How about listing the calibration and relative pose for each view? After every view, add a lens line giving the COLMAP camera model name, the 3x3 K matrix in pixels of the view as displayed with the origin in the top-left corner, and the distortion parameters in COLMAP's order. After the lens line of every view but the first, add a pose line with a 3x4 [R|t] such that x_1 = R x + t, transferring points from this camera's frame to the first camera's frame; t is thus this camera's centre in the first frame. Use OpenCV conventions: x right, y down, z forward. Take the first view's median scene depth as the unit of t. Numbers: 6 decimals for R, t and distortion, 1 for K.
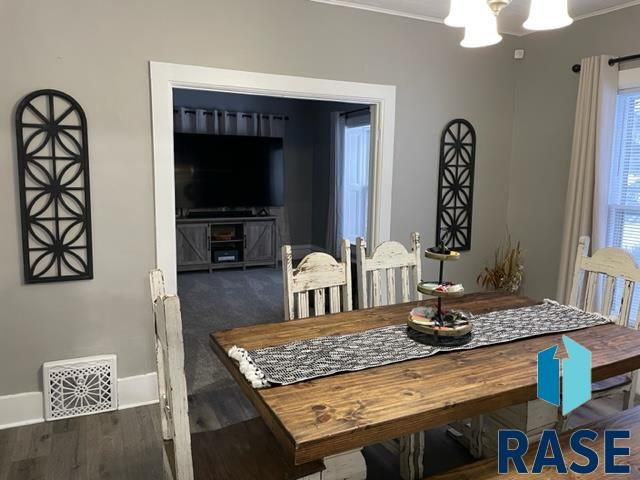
lens RADIAL K [[483.6, 0, 320.4], [0, 483.6, 238.1], [0, 0, 1]] dist [0.046719, -0.049675]
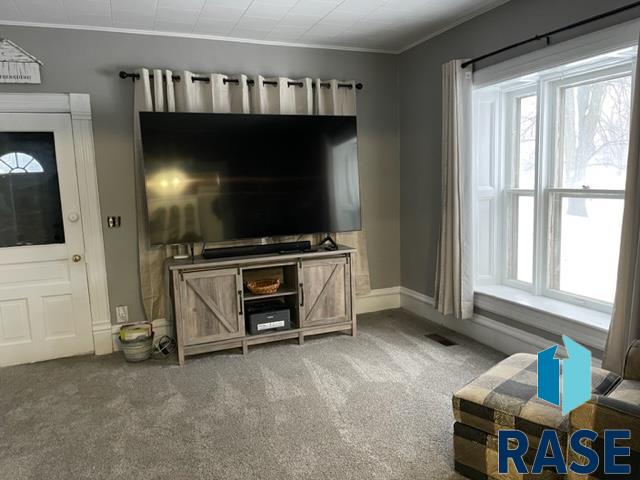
lens RADIAL K [[483.6, 0, 318.9], [0, 483.6, 240.7], [0, 0, 1]] dist [0.046719, -0.049675]
pose [[0.996144, -0.040172, -0.078000, -0.085524], [0.039422, 0.999161, -0.011123, -0.050791], [0.078382, 0.008005, 0.996891, 0.416097]]
